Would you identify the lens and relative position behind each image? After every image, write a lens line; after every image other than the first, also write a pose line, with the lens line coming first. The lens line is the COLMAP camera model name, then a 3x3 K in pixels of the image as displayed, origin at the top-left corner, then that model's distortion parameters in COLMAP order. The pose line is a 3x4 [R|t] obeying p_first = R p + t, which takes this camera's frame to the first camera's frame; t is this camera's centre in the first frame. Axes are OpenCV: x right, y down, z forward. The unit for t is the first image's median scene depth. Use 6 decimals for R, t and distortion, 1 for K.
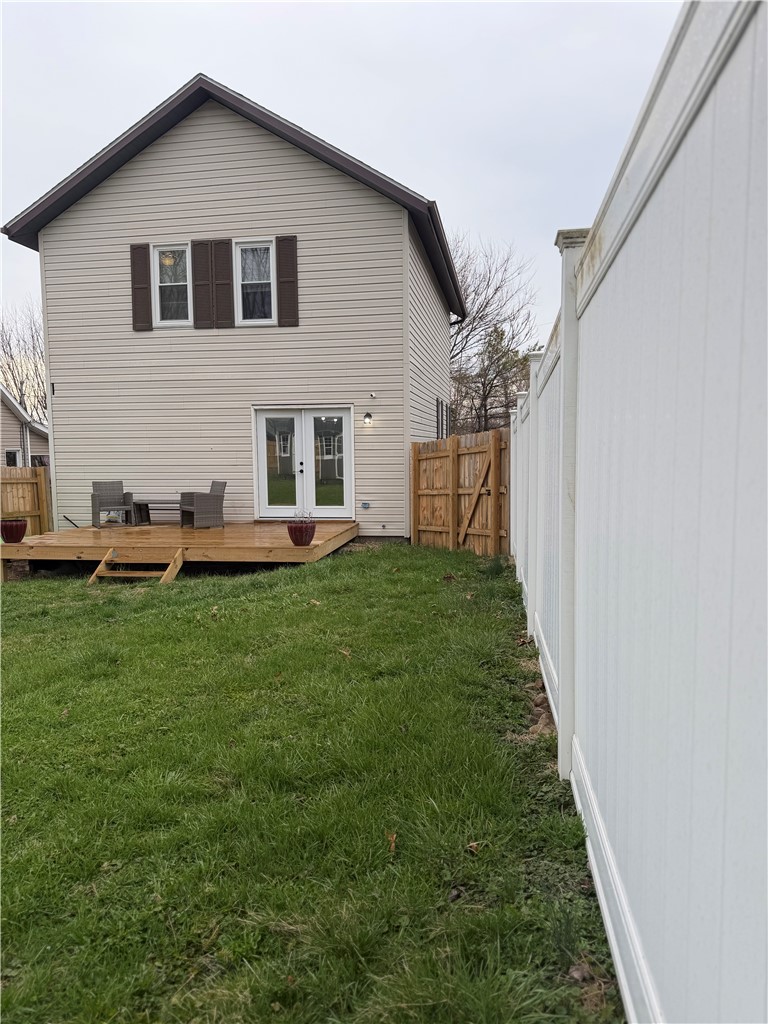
lens RADIAL K [[717.1, 0, 386.1], [0, 717.1, 515.0], [0, 0, 1]] dist [0.066840, -0.052825]
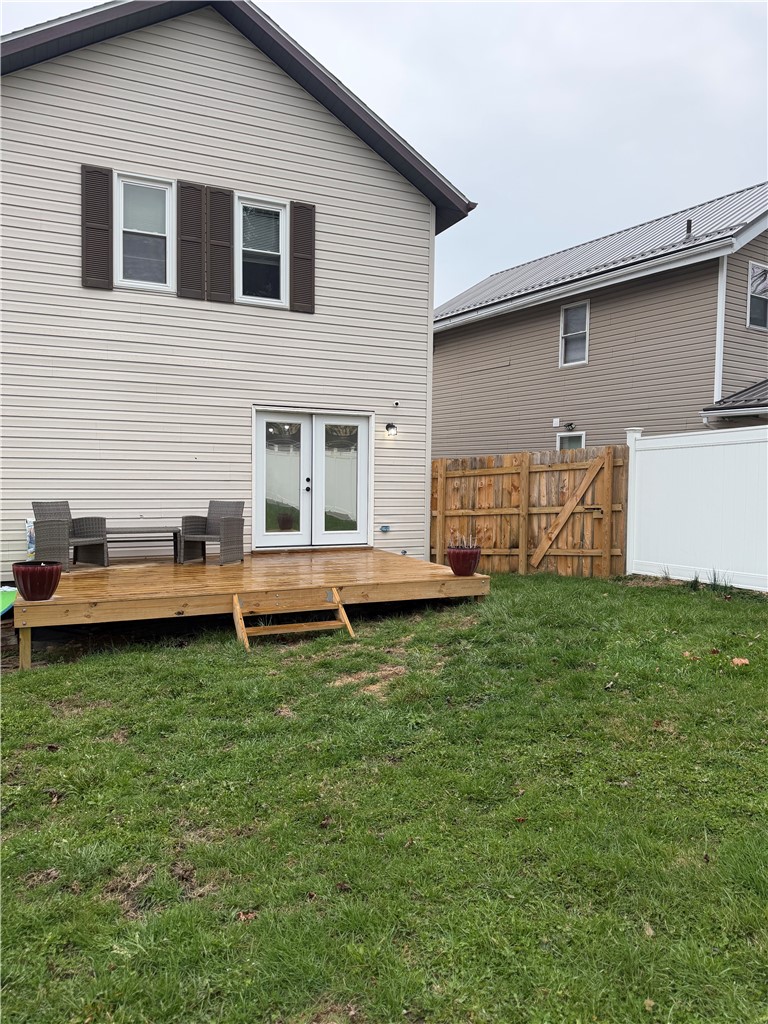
lens RADIAL K [[717.1, 0, 384.5], [0, 717.1, 509.0], [0, 0, 1]] dist [0.066840, -0.052825]
pose [[0.836390, -0.005444, 0.548108, -0.504442], [0.031854, 0.998743, -0.038688, -0.003830], [-0.547209, 0.049818, 0.835512, 0.273912]]
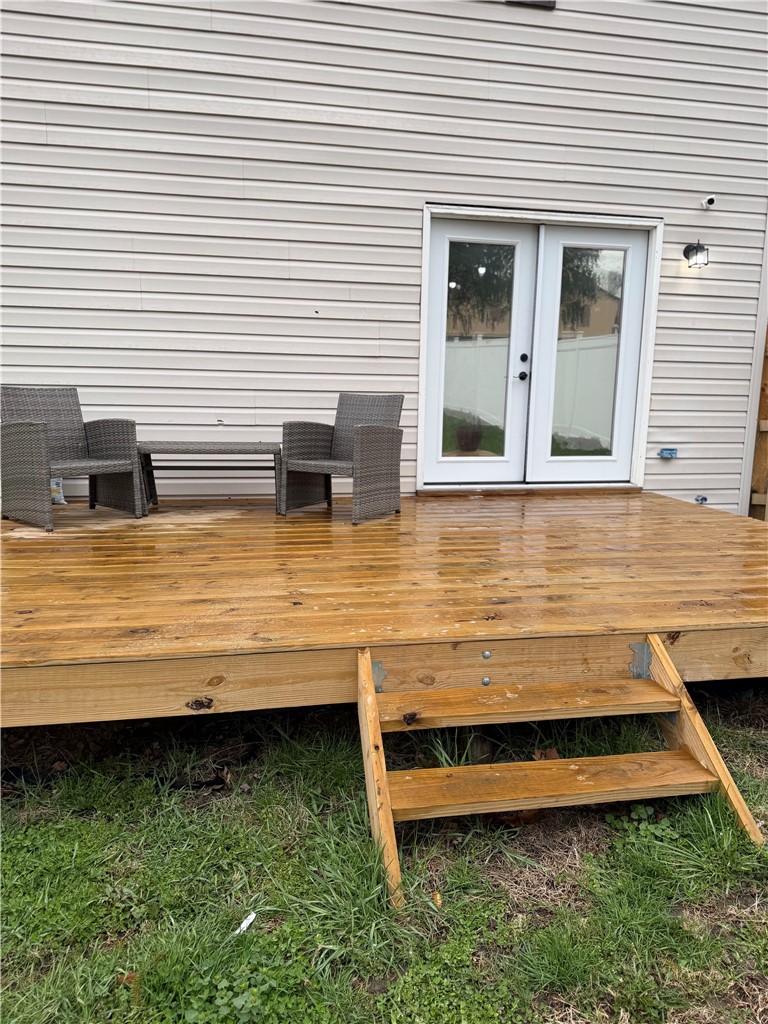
lens RADIAL K [[717.1, 0, 375.5], [0, 717.1, 518.3], [0, 0, 1]] dist [0.066840, -0.052825]
pose [[0.943039, -0.033857, 0.330954, -0.356739], [0.006359, 0.996461, 0.083817, -0.012577], [-0.332621, -0.076938, 0.939917, 0.625533]]
